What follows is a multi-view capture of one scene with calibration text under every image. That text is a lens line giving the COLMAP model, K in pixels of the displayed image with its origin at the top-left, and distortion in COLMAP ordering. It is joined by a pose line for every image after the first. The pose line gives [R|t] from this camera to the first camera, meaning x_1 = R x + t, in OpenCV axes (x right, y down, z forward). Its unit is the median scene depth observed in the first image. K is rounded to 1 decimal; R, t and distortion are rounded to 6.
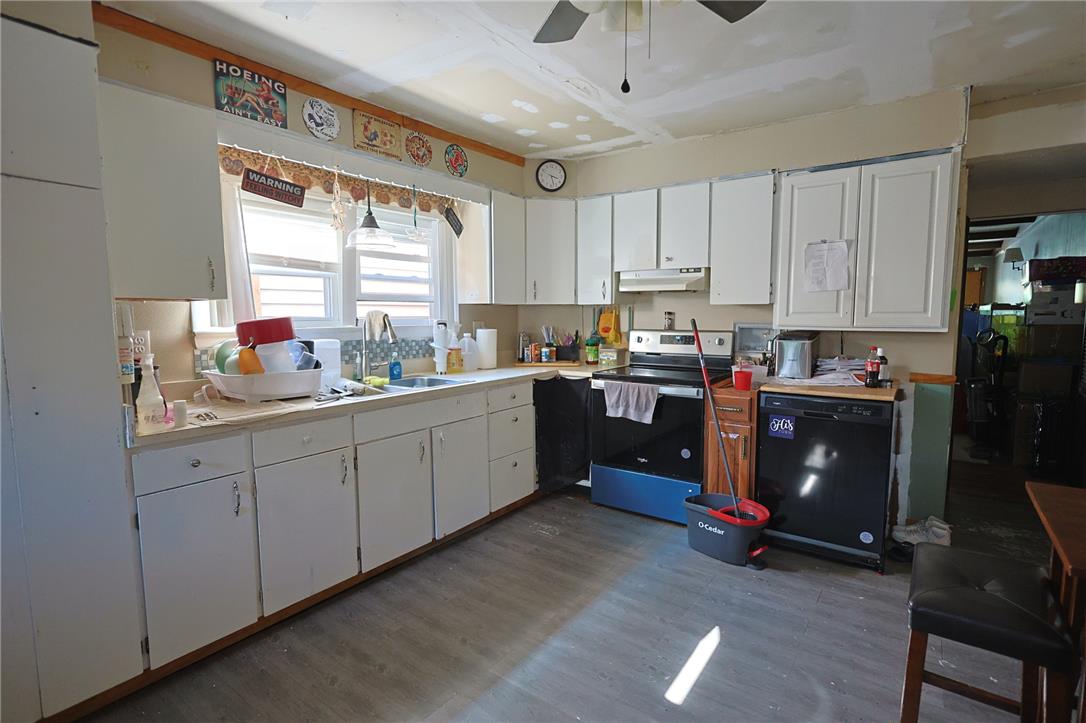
lens RADIAL K [[528.7, 0, 545.9], [0, 528.7, 361.5], [0, 0, 1]] dist [-0.001794, -0.000318]
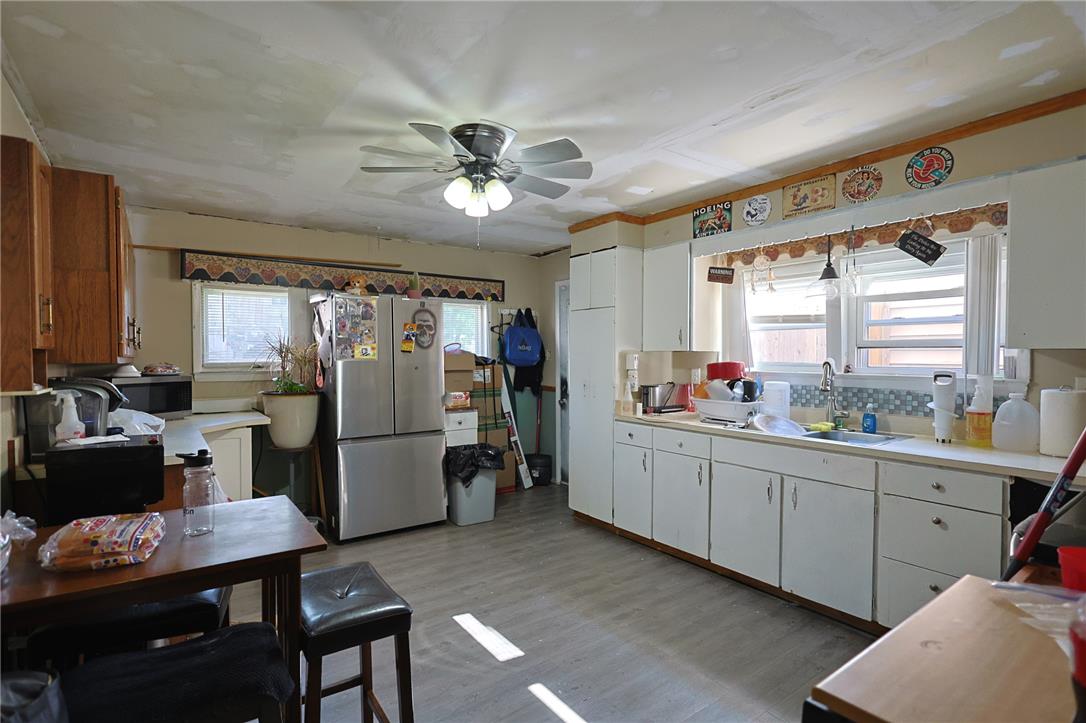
lens RADIAL K [[528.7, 0, 544.7], [0, 528.7, 364.2], [0, 0, 1]] dist [-0.001794, -0.000318]
pose [[-0.302357, 0.022693, -0.952925, 0.898144], [-0.084812, 0.995111, 0.050608, -0.099467], [0.949414, 0.096121, -0.298954, 0.864568]]
